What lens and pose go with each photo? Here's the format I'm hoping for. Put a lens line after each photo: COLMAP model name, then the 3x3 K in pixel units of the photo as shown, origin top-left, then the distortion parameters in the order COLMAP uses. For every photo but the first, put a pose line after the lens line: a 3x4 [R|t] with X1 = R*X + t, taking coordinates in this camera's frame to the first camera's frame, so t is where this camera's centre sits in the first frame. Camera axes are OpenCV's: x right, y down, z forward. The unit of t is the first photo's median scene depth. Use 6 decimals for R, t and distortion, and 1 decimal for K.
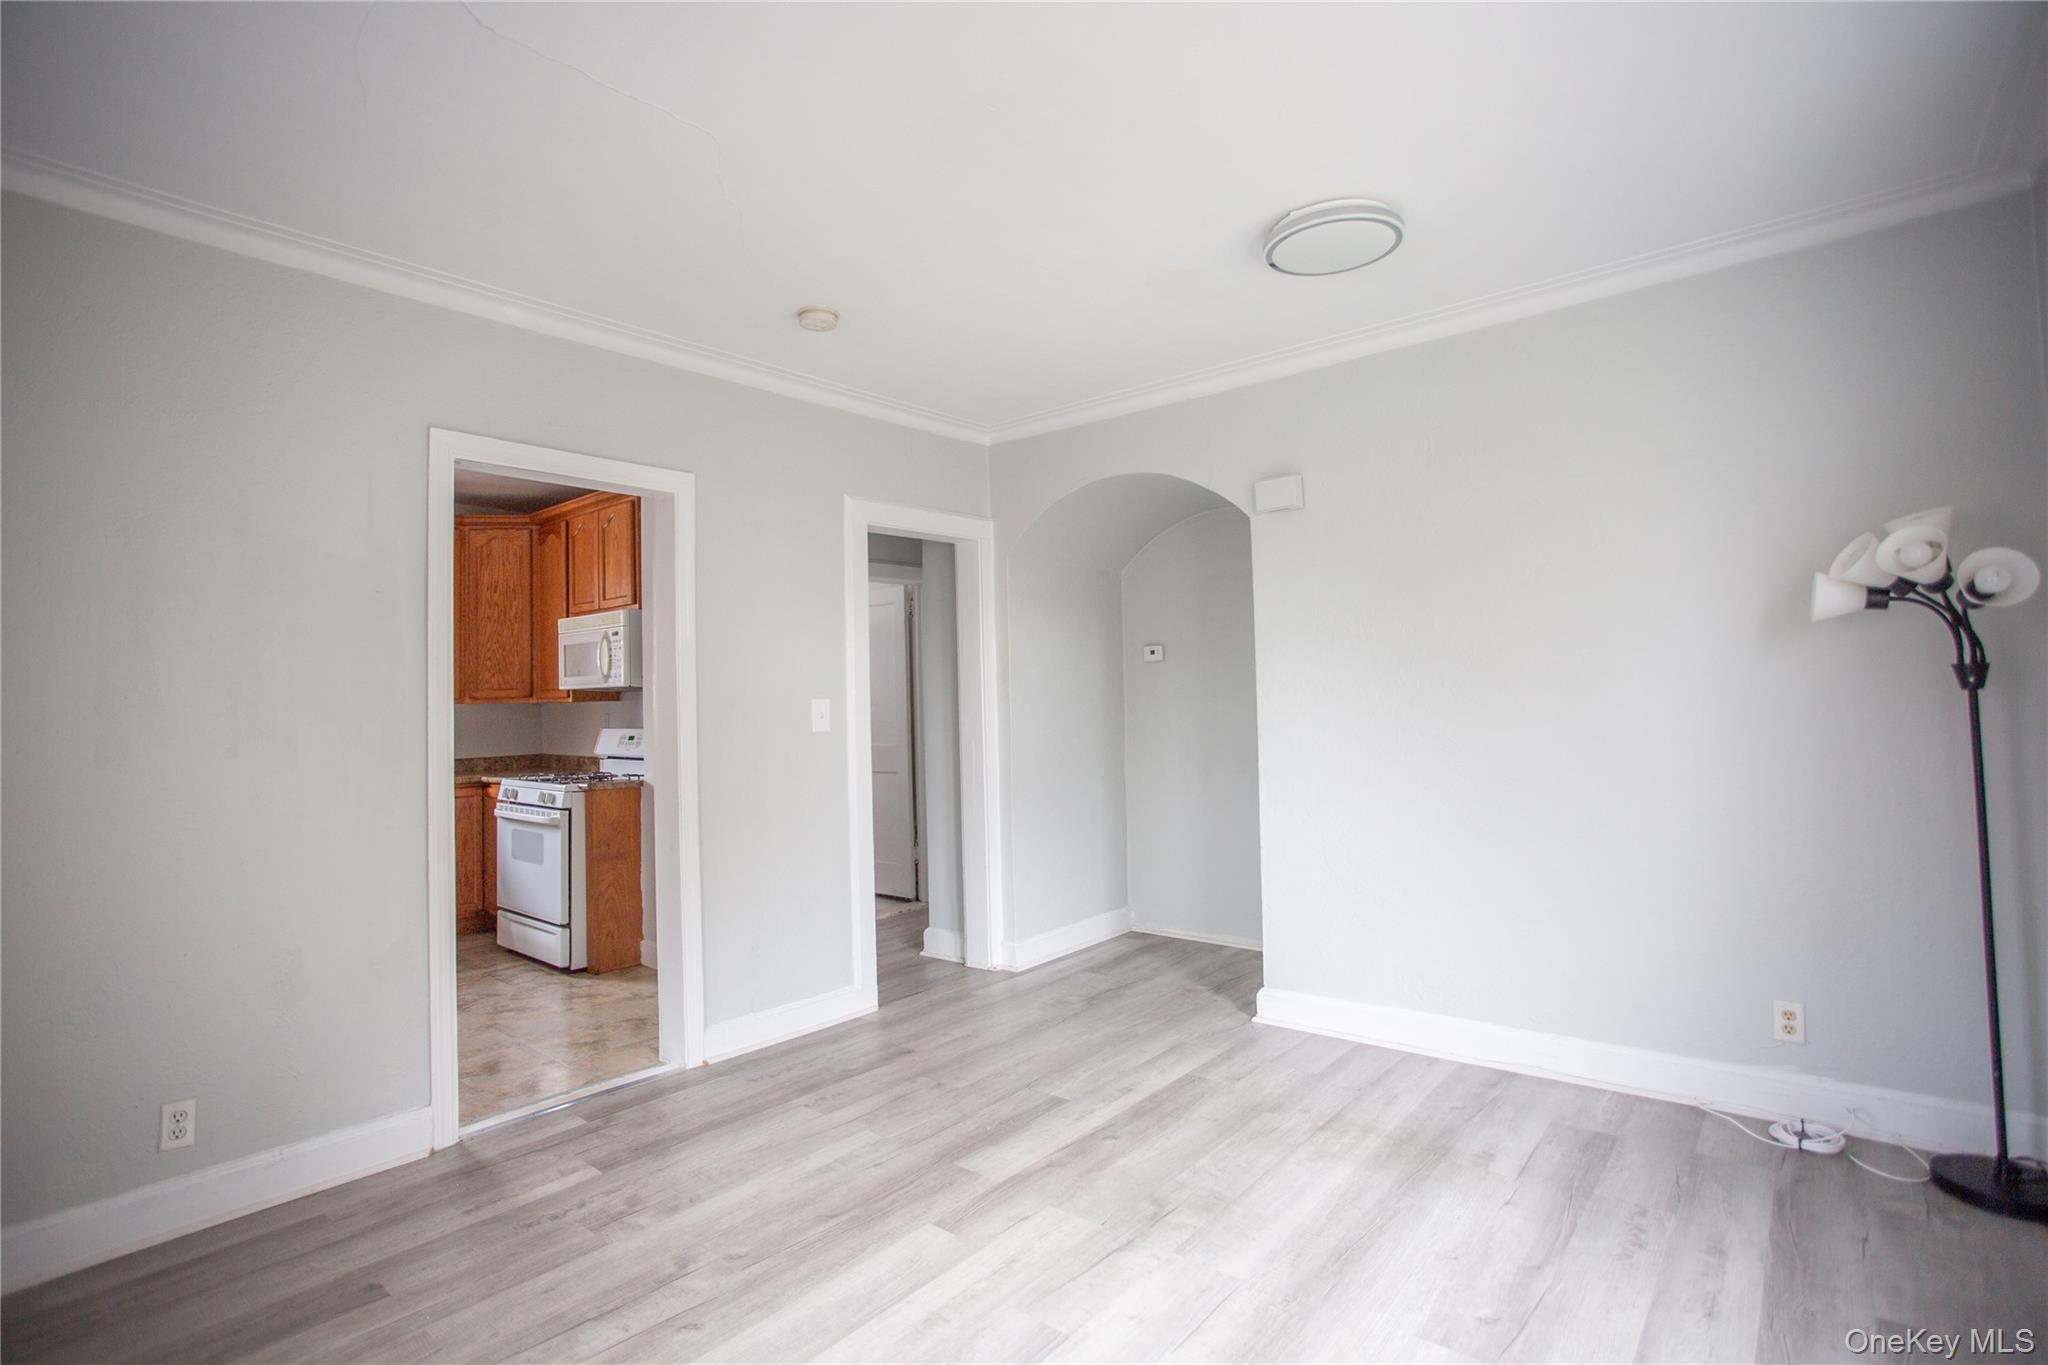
lens RADIAL K [[996.0, 0, 1019.7], [0, 996.0, 673.2], [0, 0, 1]] dist [-0.077713, 0.033725]
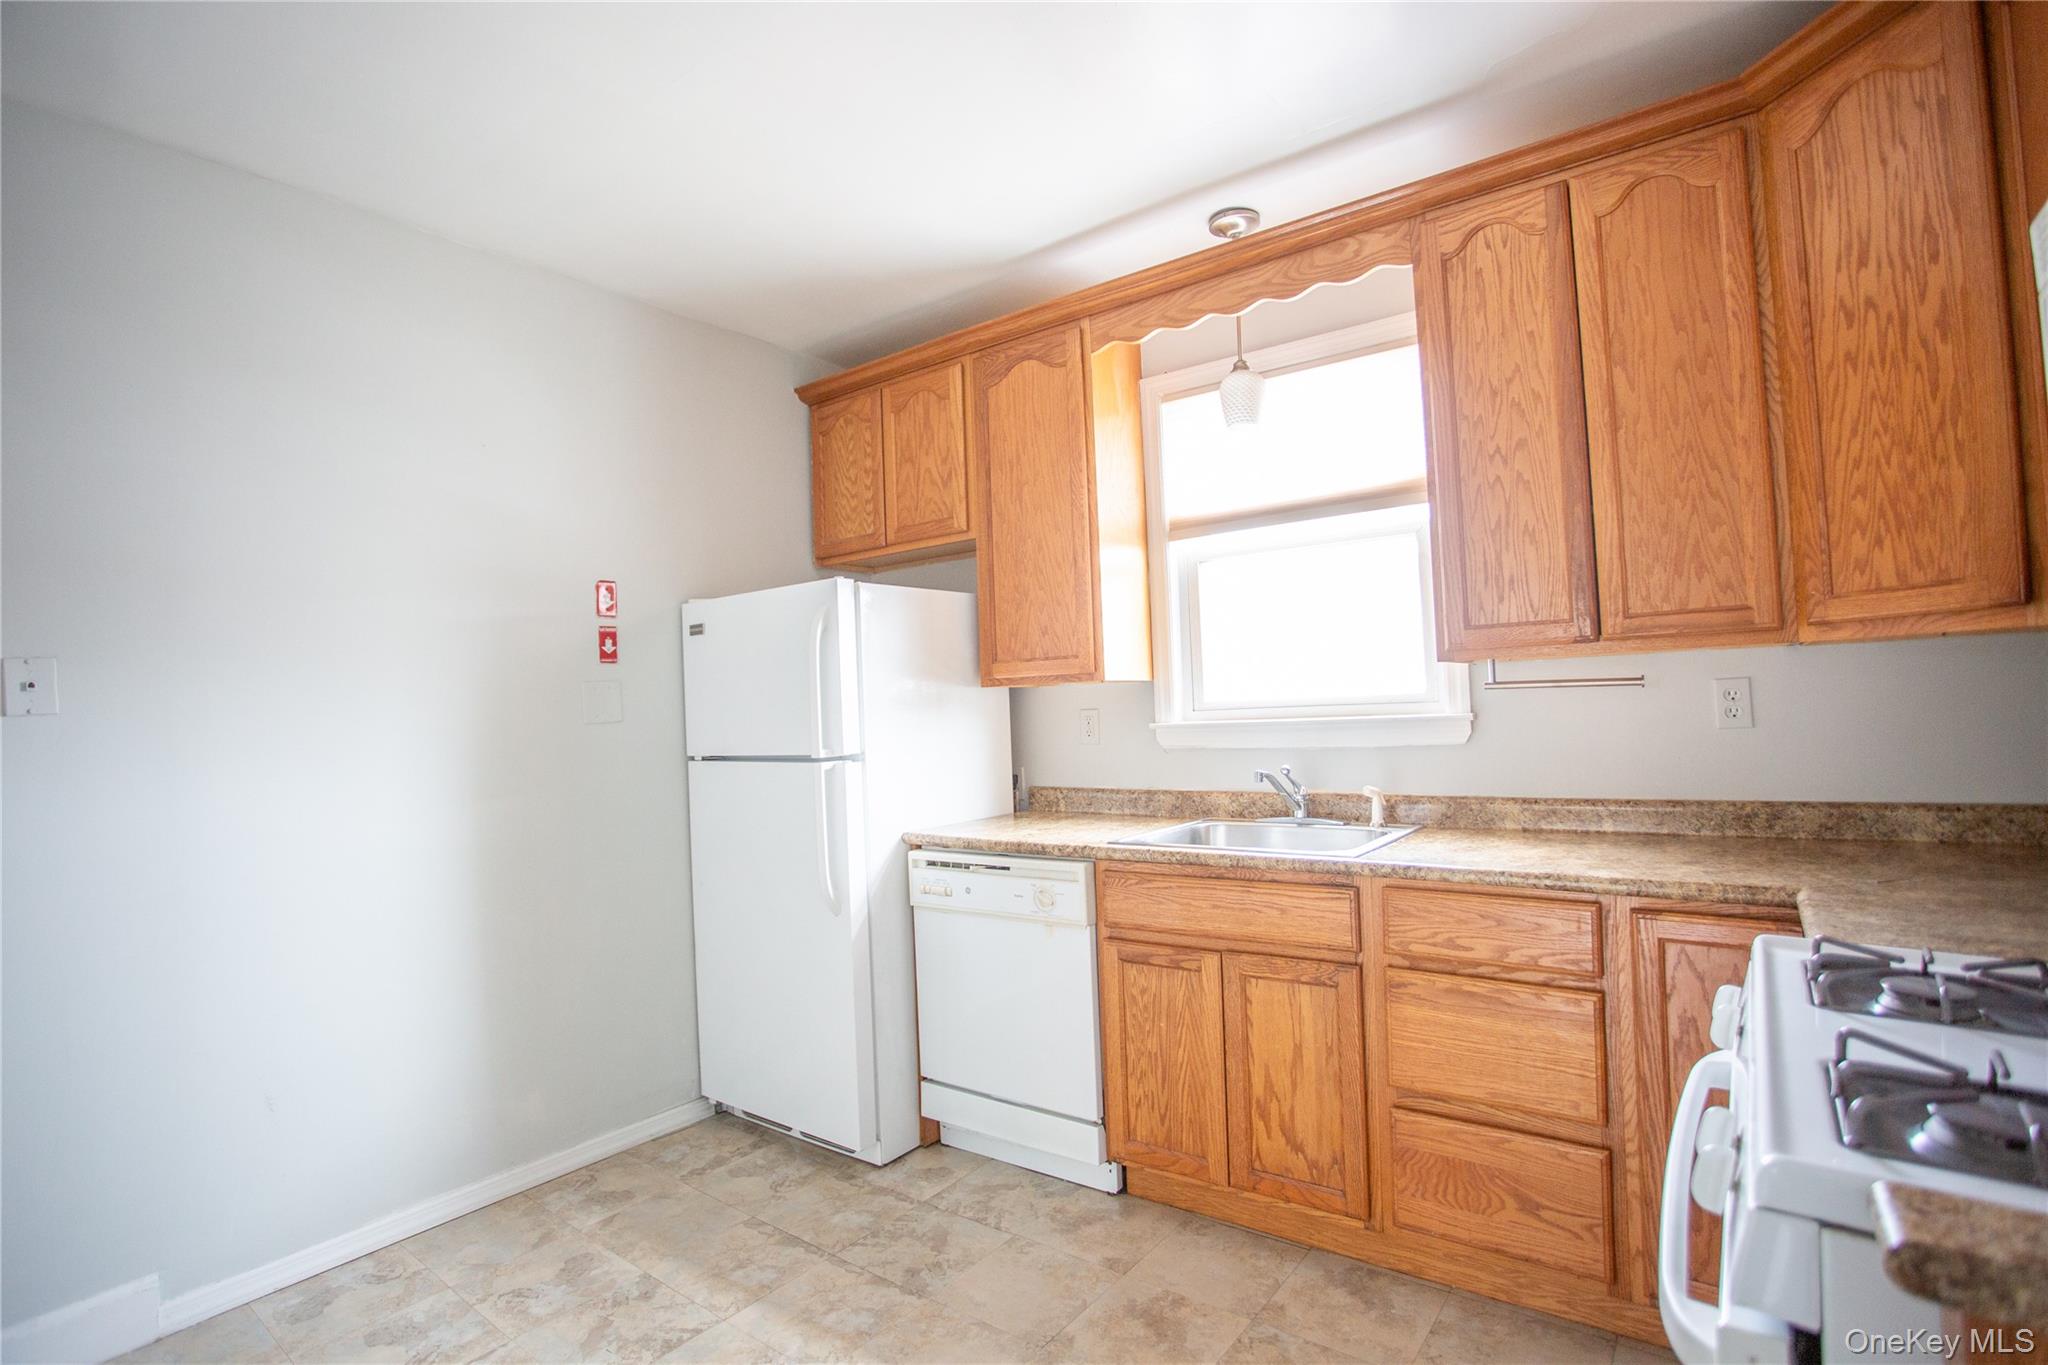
lens RADIAL K [[992.7, 0, 1018.2], [0, 992.7, 671.9], [0, 0, 1]] dist [-0.076506, 0.035261]
pose [[0.051488, -0.018461, -0.998503, -0.277372], [0.068638, 0.997530, -0.014904, 0.029398], [0.996312, -0.067768, 0.052628, 0.761282]]
